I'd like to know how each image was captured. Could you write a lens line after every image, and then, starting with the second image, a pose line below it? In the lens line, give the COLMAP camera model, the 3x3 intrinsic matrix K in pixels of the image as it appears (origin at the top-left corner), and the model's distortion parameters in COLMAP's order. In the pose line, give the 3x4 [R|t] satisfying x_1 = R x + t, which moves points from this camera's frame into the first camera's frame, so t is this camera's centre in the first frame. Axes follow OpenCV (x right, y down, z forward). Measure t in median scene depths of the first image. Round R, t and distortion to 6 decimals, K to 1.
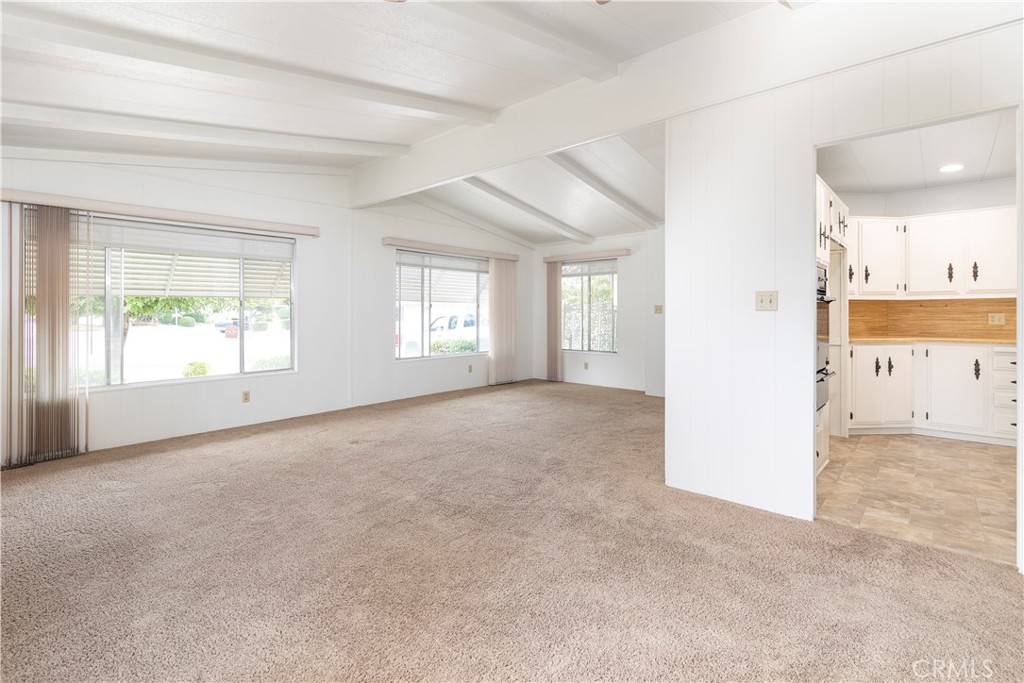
lens RADIAL K [[473.0, 0, 507.2], [0, 473.0, 307.0], [0, 0, 1]] dist [-0.000425, -0.000512]
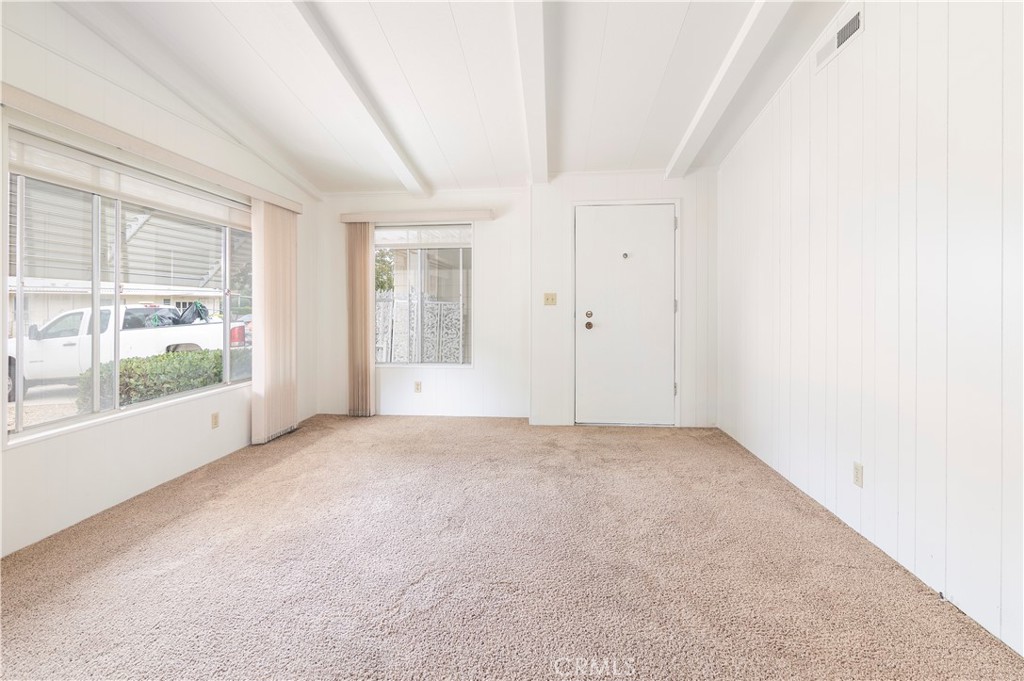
lens RADIAL K [[473.0, 0, 507.2], [0, 473.0, 306.0], [0, 0, 1]] dist [-0.000425, -0.000512]
pose [[0.802438, -0.006545, 0.596699, -0.142435], [-0.001342, 0.999918, 0.012773, 0.006329], [-0.596733, -0.011050, 0.802363, 0.481713]]
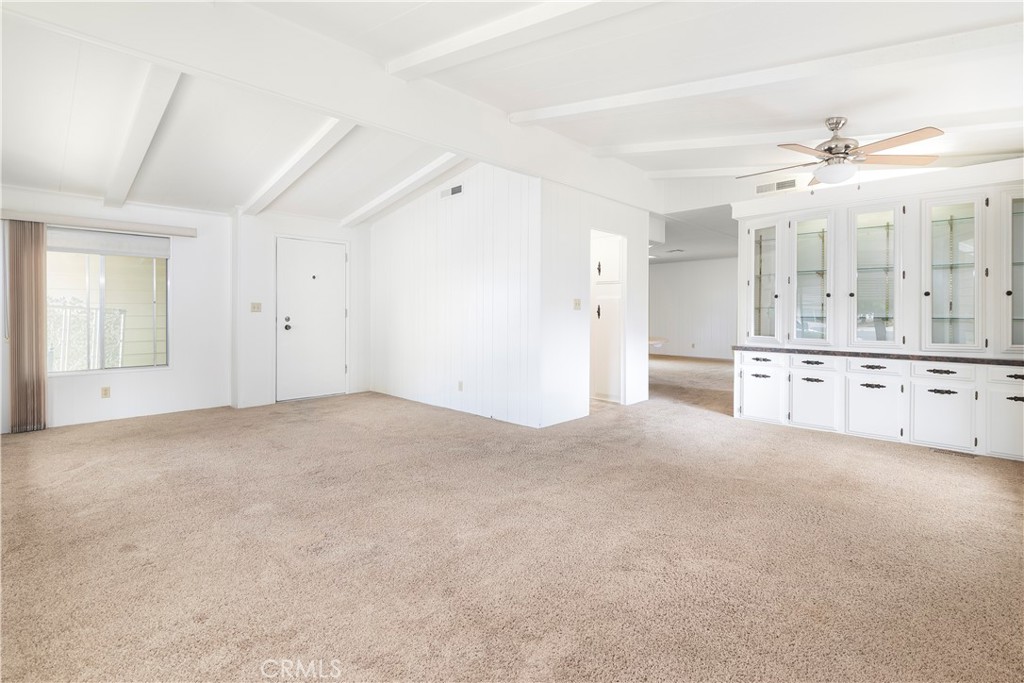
lens RADIAL K [[478.9, 0, 499.1], [0, 478.9, 316.7], [0, 0, 1]] dist [0.000530, 0.000069]
pose [[0.065256, -0.008258, 0.997834, -0.540116], [-0.009769, 0.999913, 0.008914, 0.010062], [-0.997821, -0.010330, 0.065170, 0.488675]]
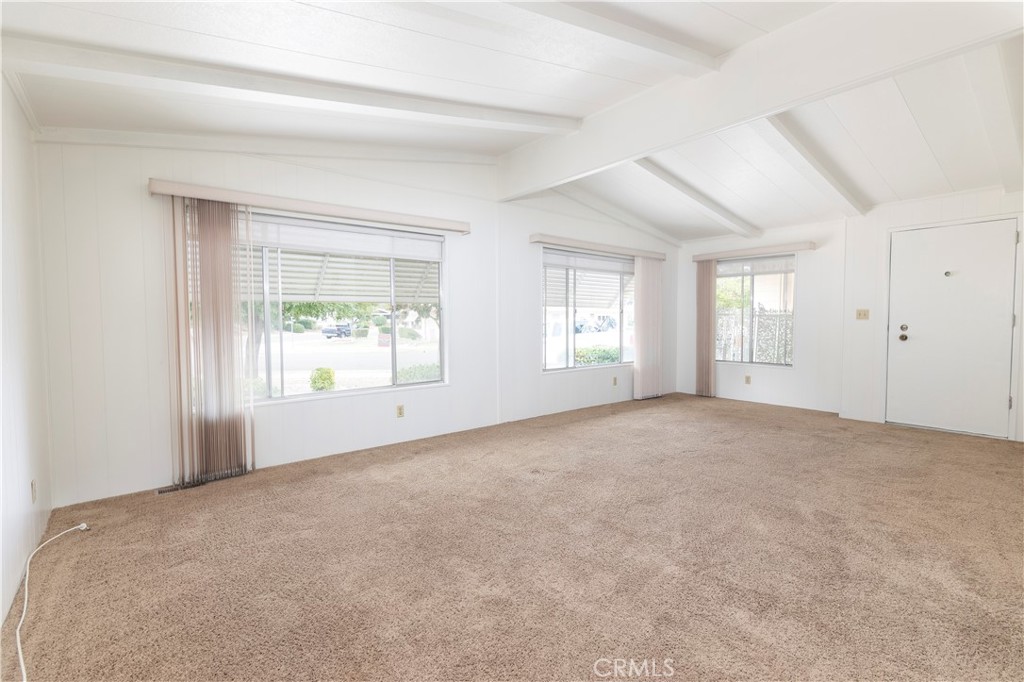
lens RADIAL K [[460.1, 0, 513.1], [0, 460.1, 336.6], [0, 0, 1]] dist [0.000258, -0.000268]
pose [[0.988188, 0.003013, -0.153219, -0.153029], [0.004548, 0.998790, 0.048977, 0.001881], [0.153181, -0.049096, 0.986978, 0.122667]]
